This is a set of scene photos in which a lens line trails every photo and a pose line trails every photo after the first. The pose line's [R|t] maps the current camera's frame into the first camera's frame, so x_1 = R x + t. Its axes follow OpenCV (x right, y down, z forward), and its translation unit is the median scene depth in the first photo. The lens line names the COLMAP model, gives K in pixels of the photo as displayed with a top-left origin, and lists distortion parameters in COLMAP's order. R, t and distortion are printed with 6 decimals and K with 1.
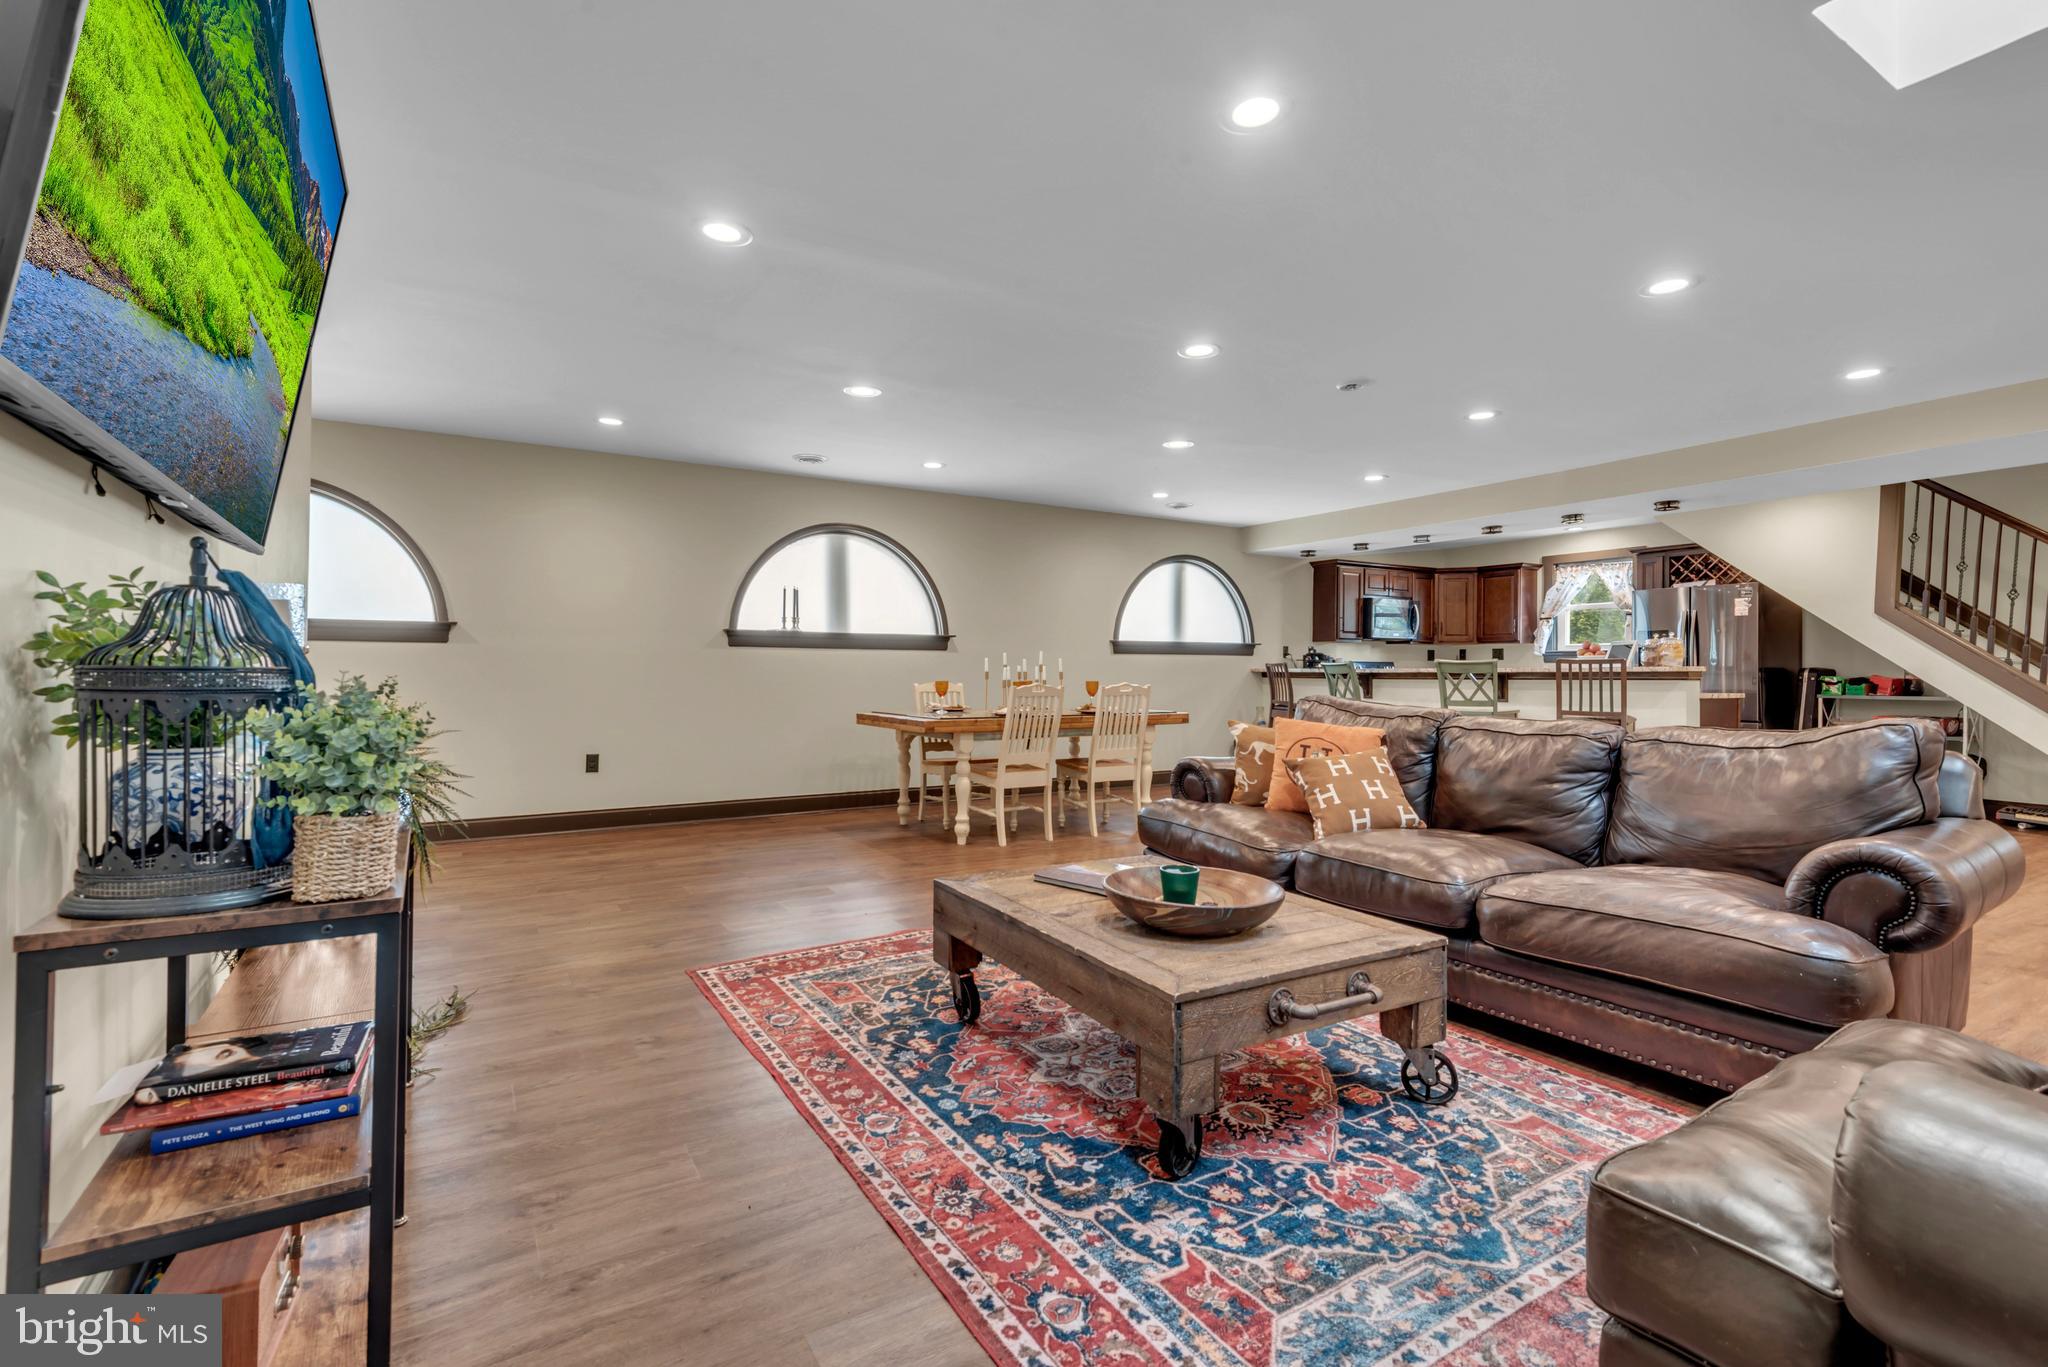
lens RADIAL K [[928.8, 0, 1027.8], [0, 928.8, 673.9], [0, 0, 1]] dist [0.023638, -0.012149]
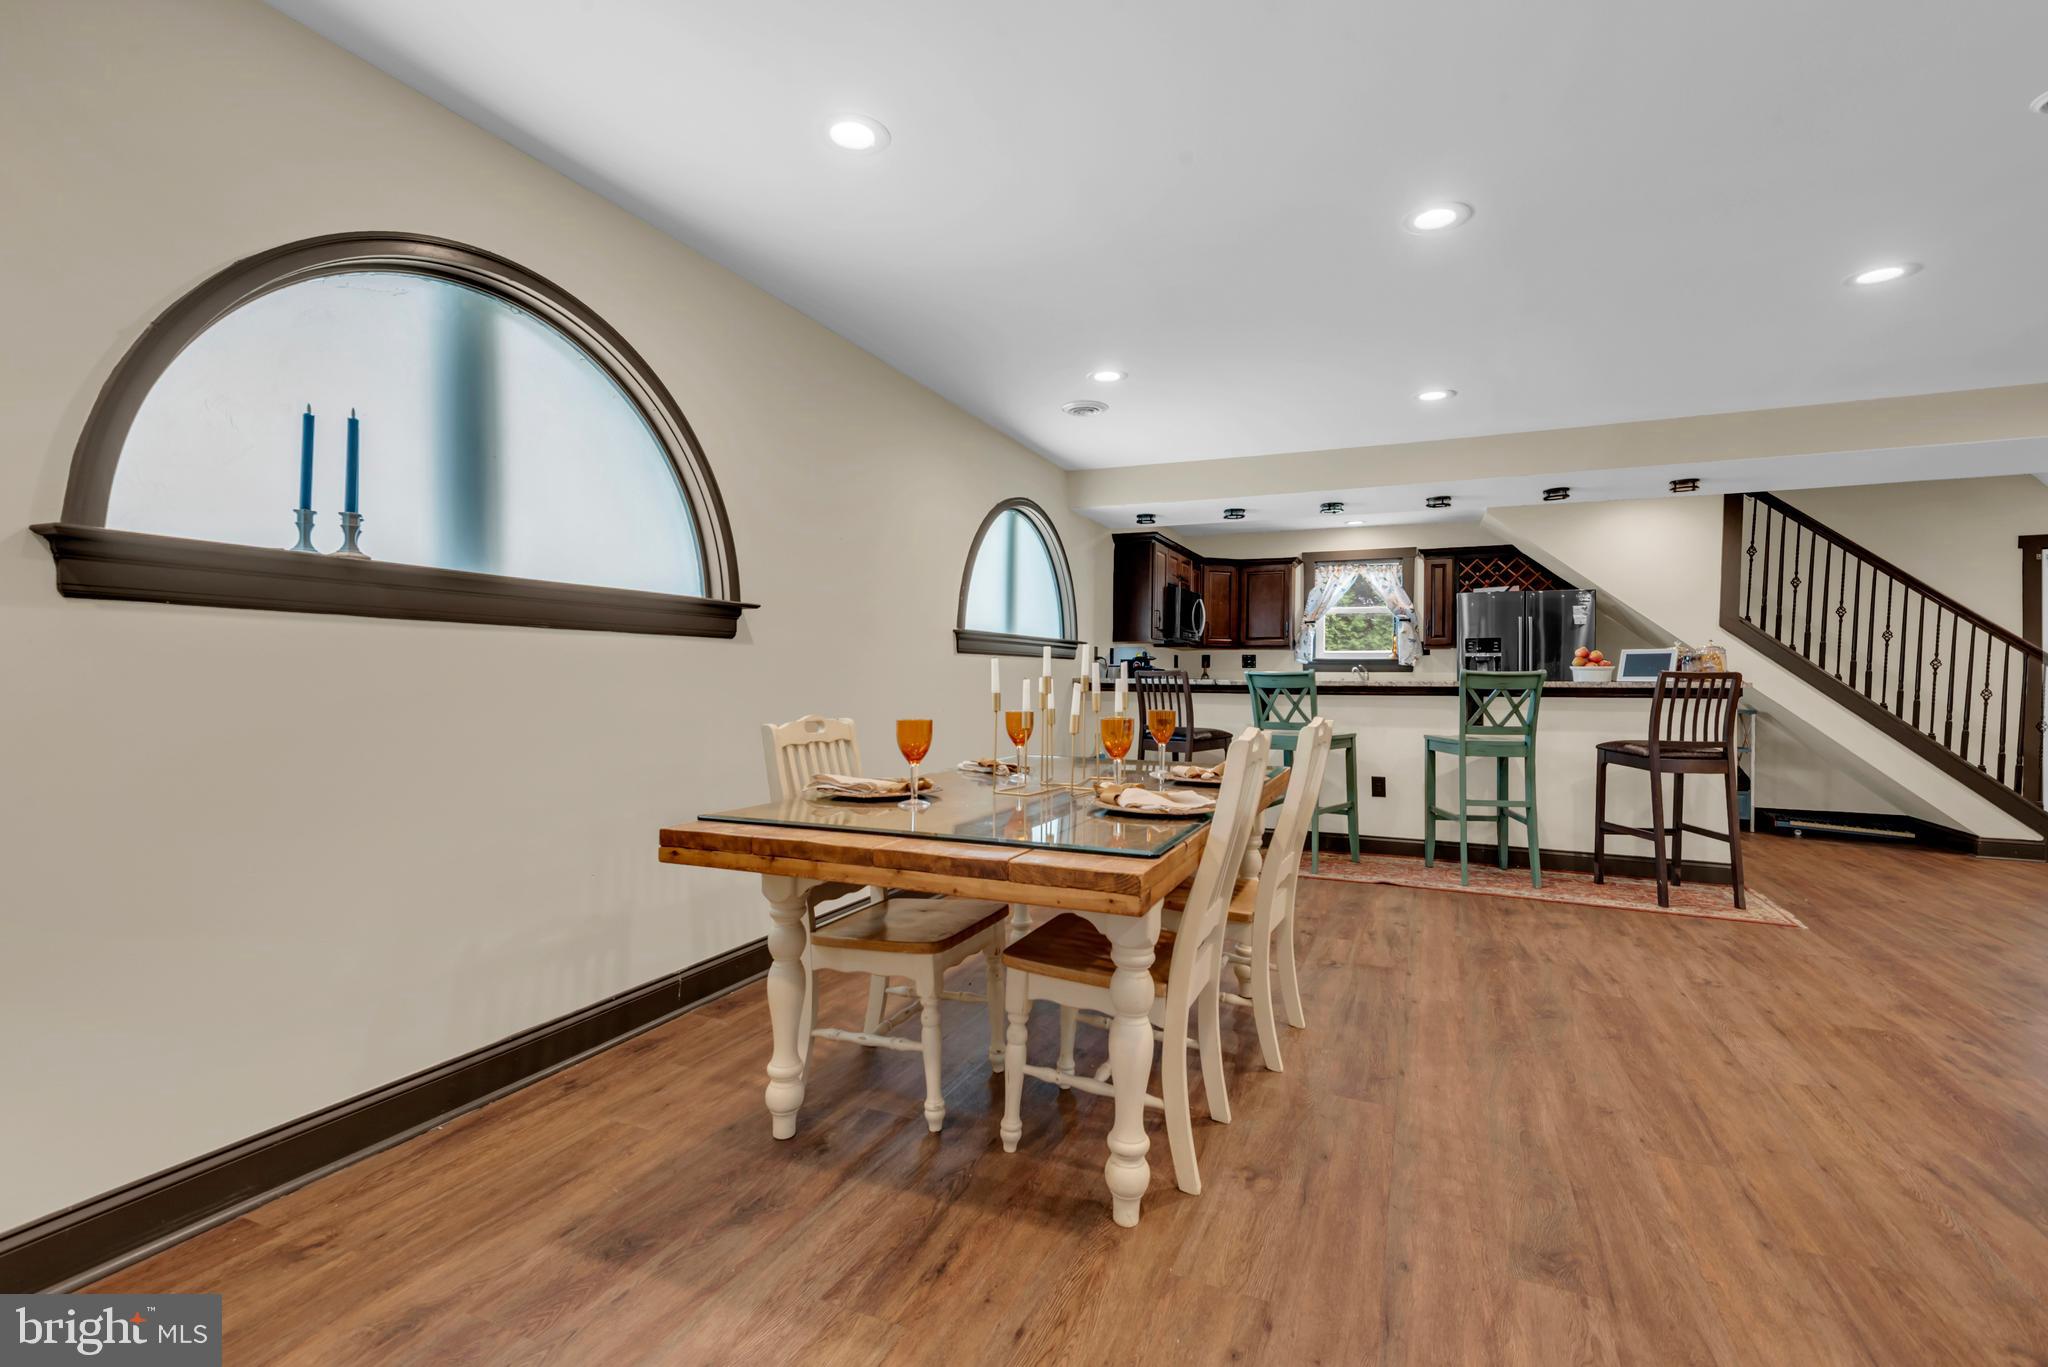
lens RADIAL K [[928.8, 0, 1027.8], [0, 928.8, 673.9], [0, 0, 1]] dist [0.023638, -0.012149]
pose [[0.817851, 0.005276, 0.575406, -0.200551], [-0.002966, 0.999983, -0.004954, -0.006428], [-0.575422, 0.002344, 0.817853, 0.514666]]
